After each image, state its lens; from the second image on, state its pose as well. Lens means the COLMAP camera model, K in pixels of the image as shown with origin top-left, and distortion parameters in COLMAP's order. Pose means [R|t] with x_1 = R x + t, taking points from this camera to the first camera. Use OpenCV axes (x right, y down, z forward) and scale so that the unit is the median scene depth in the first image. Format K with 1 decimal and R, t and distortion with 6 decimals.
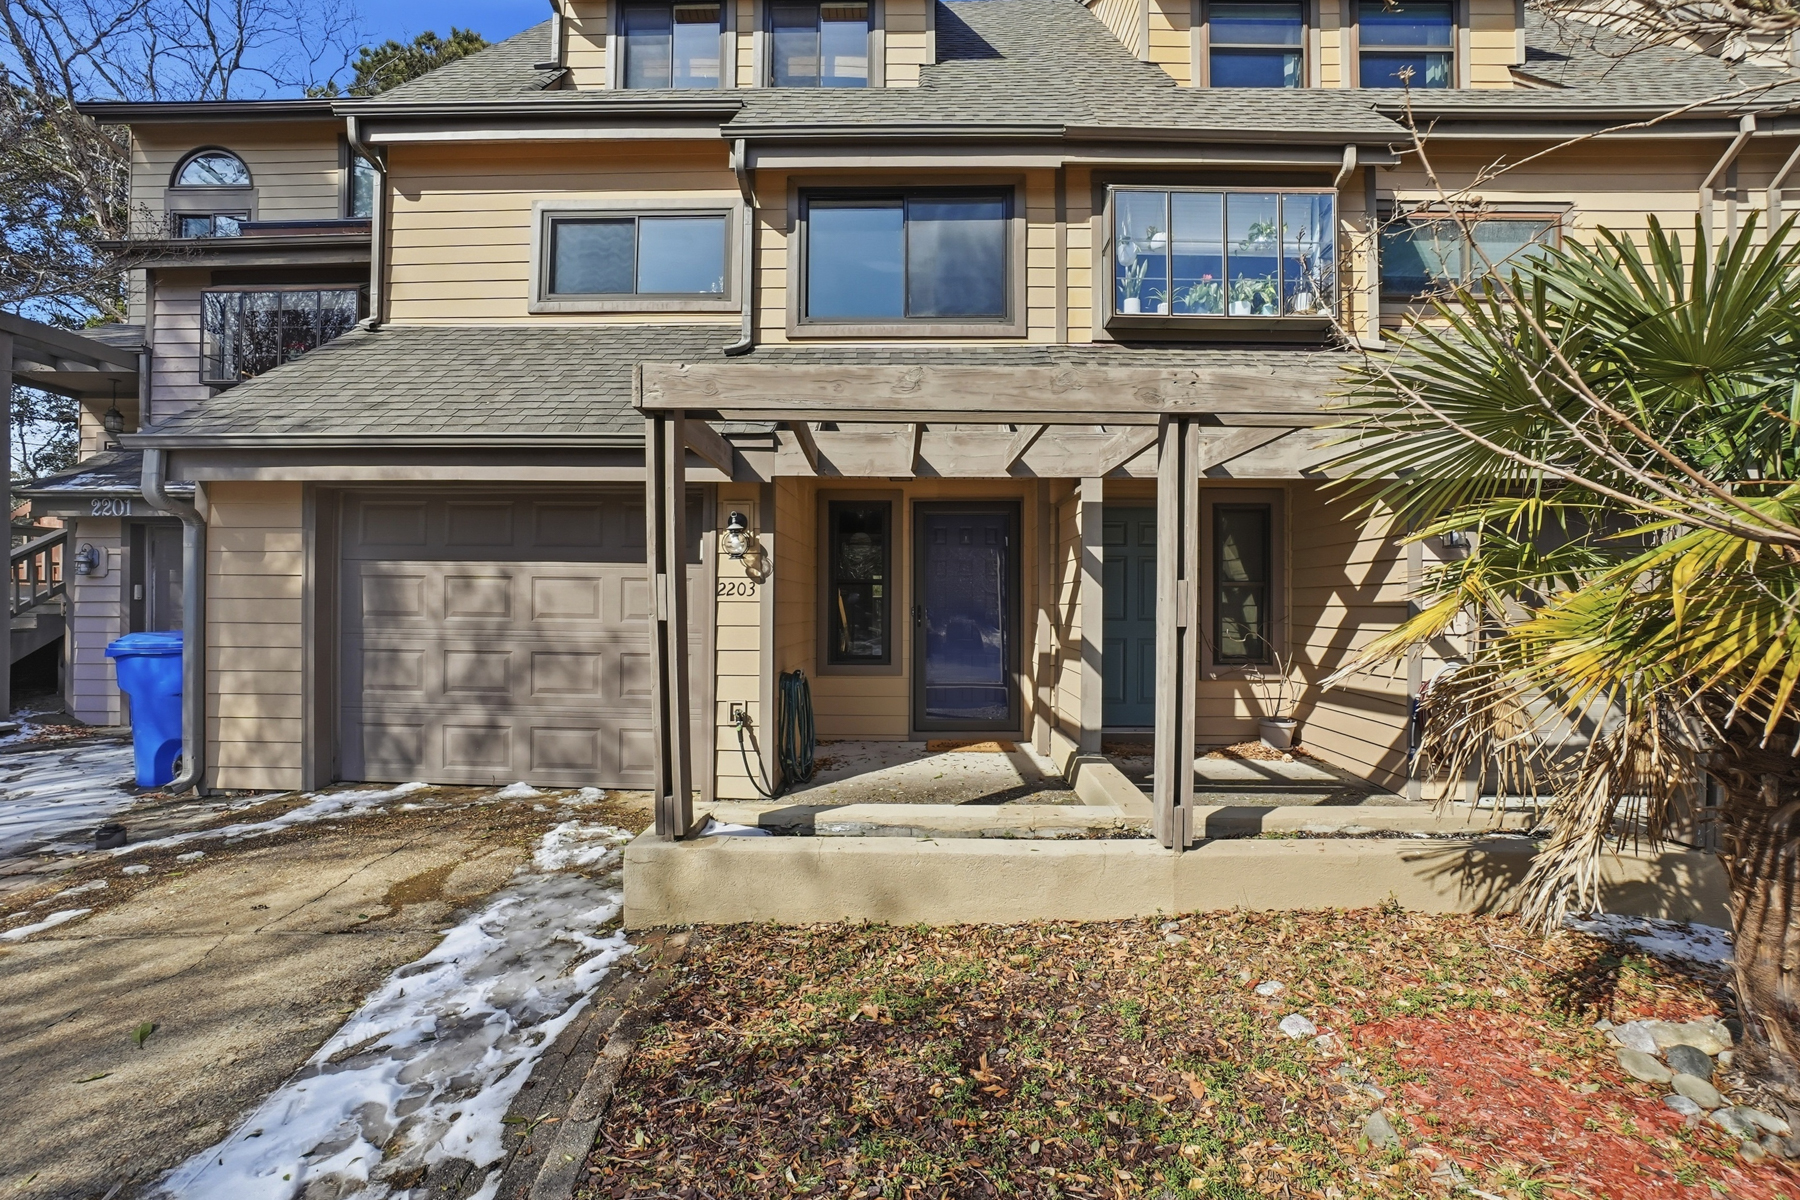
lens RADIAL K [[809.2, 0, 907.3], [0, 809.2, 596.0], [0, 0, 1]] dist [-0.054440, 0.021727]
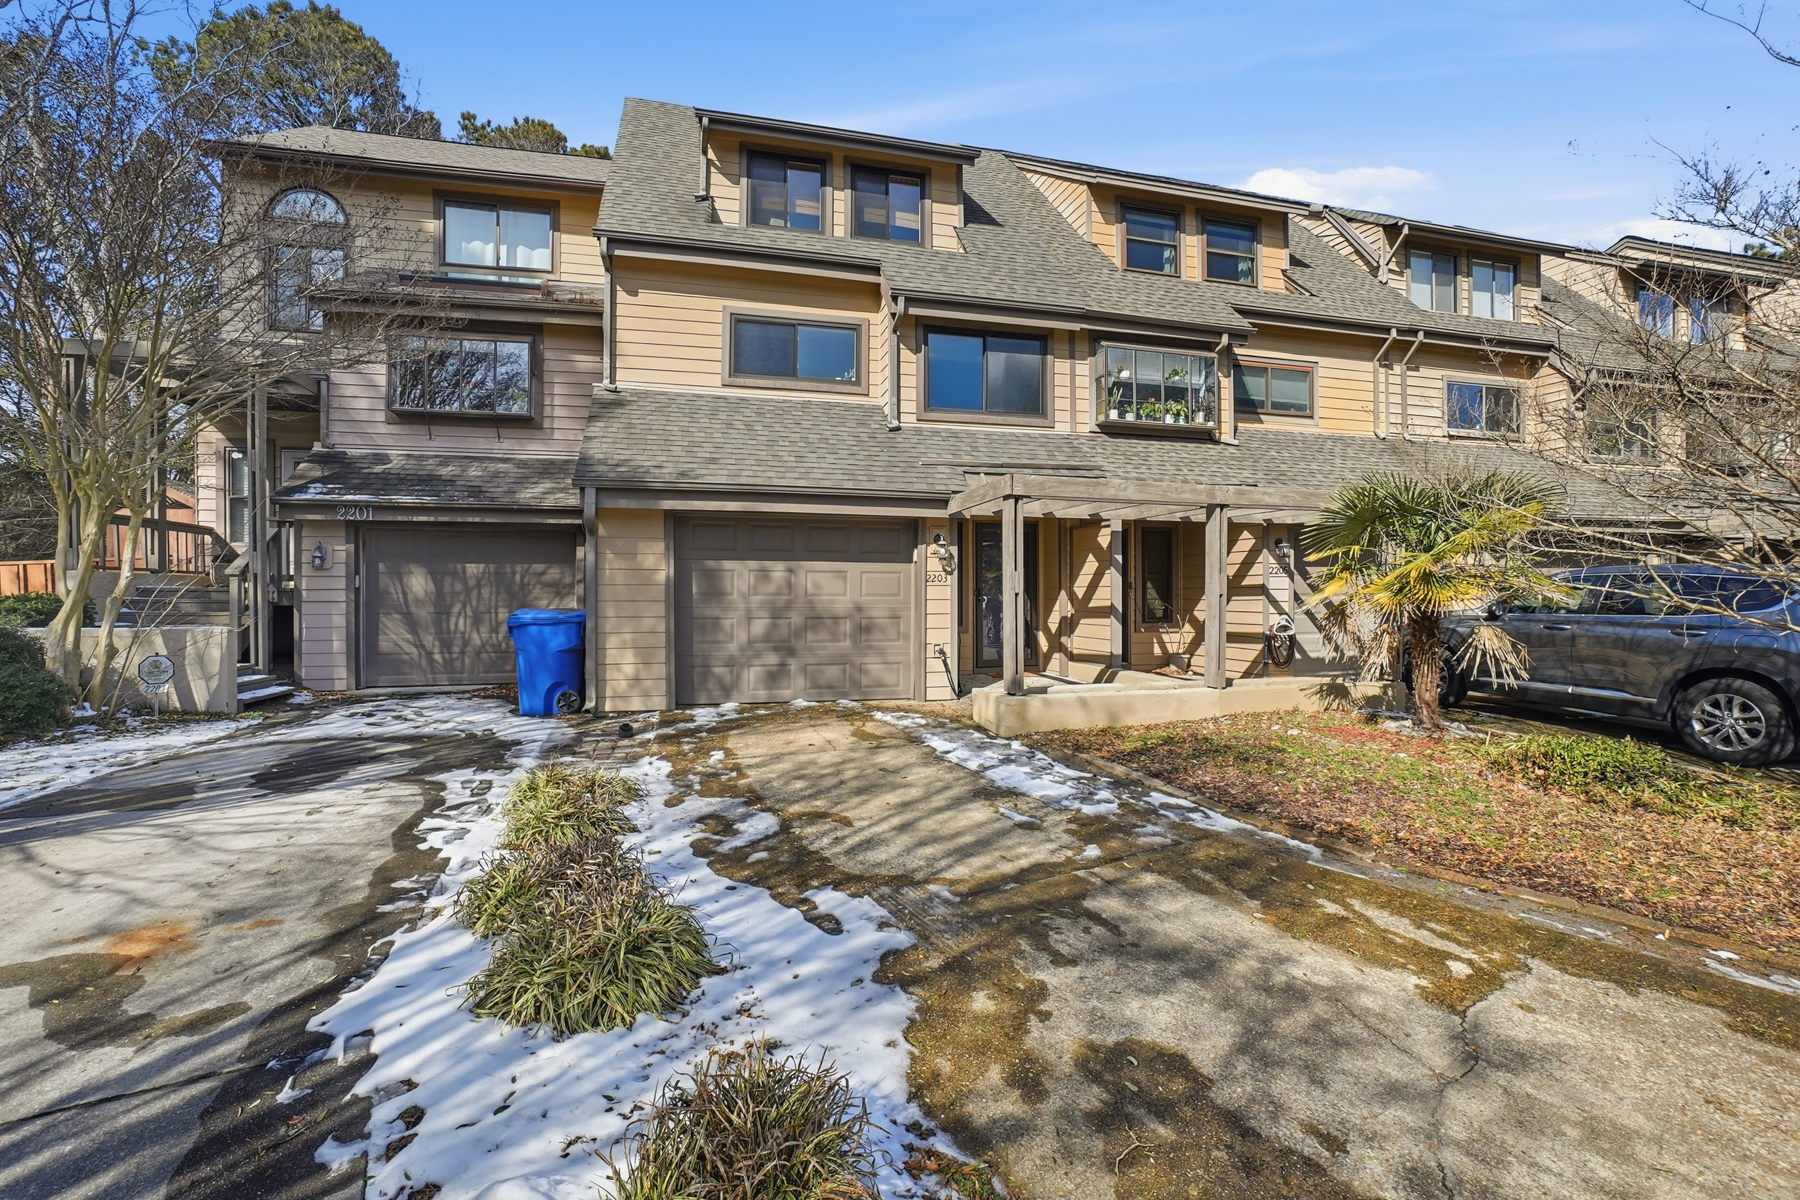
lens RADIAL K [[789.0, 0, 896.1], [0, 789.0, 589.8], [0, 0, 1]] dist [-0.057201, 0.022654]
pose [[0.961921, -0.005070, 0.273280, -0.617334], [0.002624, 0.999953, 0.009316, -0.000233], [-0.273315, -0.008244, 0.961889, -0.485716]]
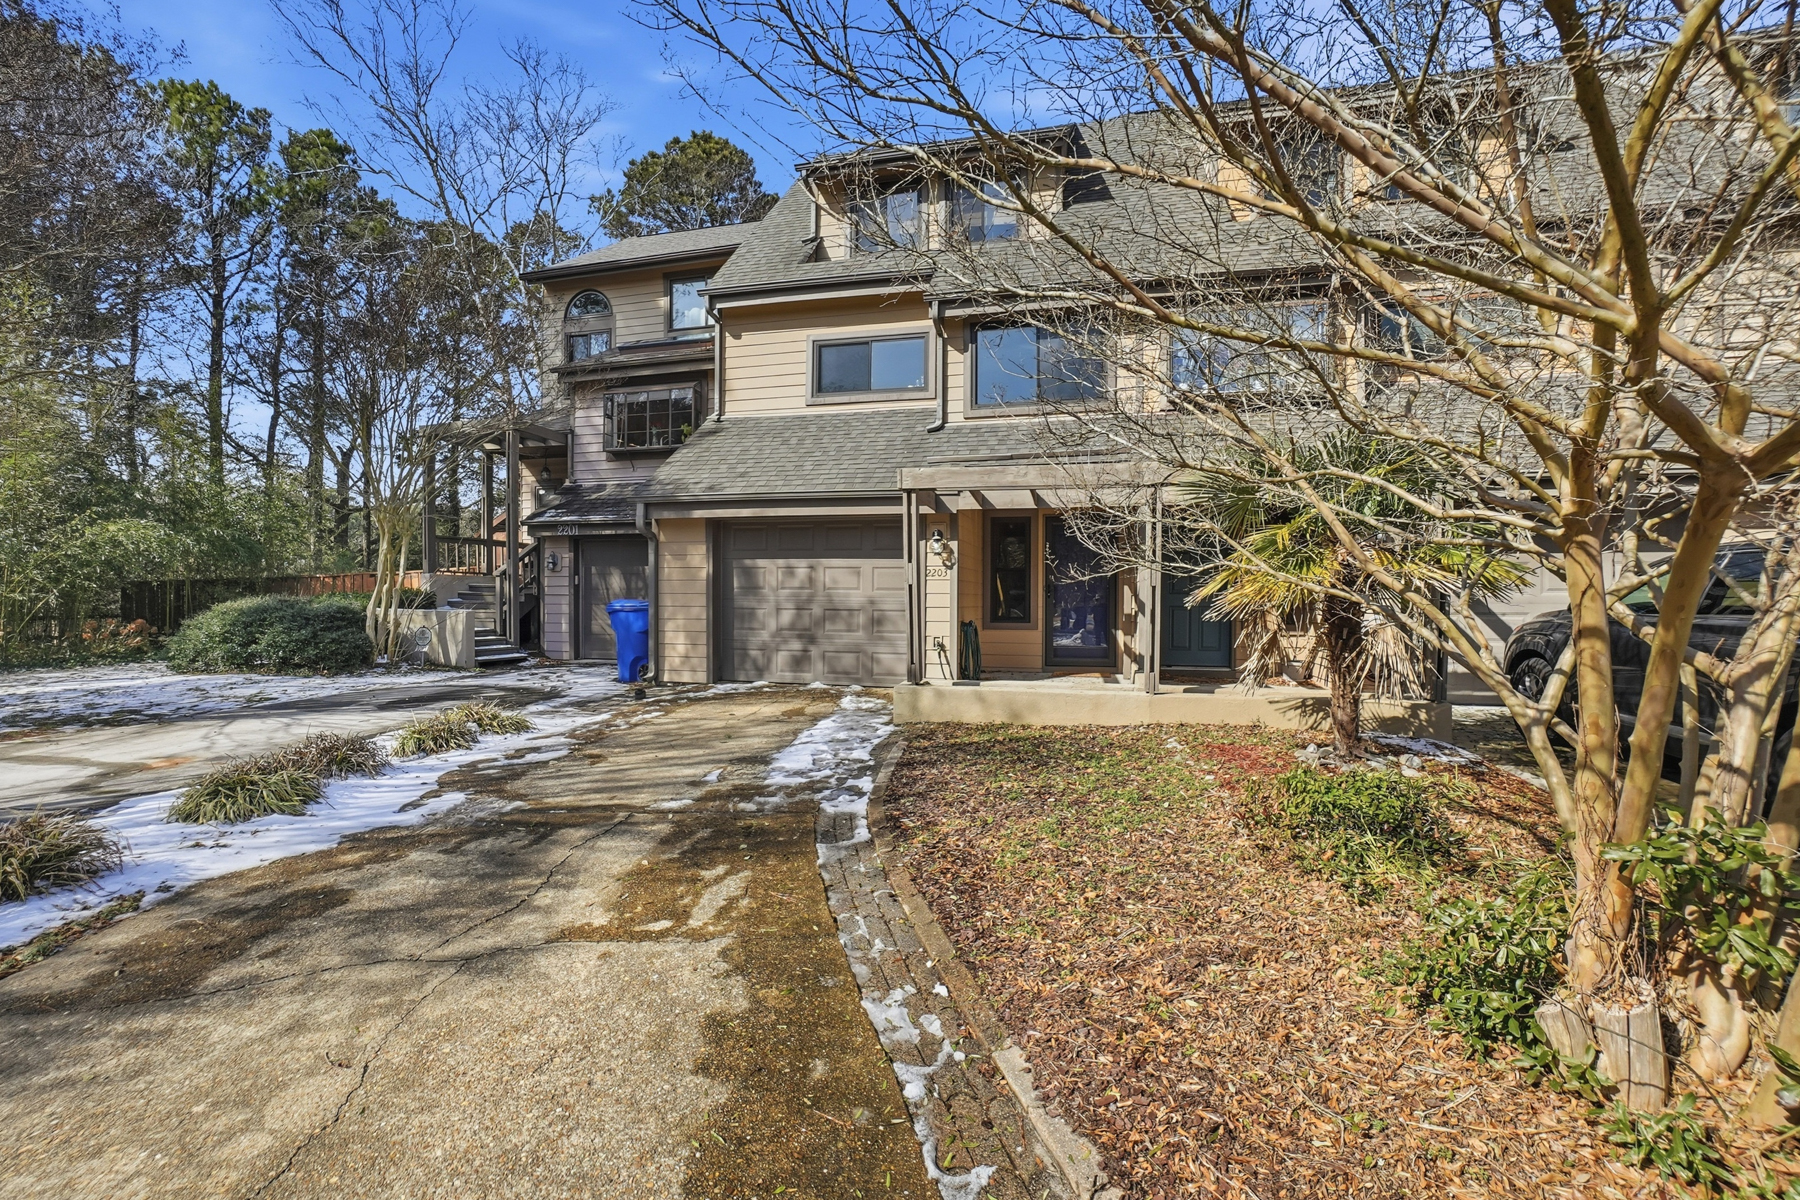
lens RADIAL K [[788.9, 0, 900.0], [0, 788.9, 600.0], [0, 0, 1]] dist [-0.057501, 0.022041]
pose [[0.973870, -0.000993, -0.227105, 0.083404], [0.004543, 0.999876, 0.015109, 0.019950], [0.227061, -0.015746, 0.973753, -0.576323]]
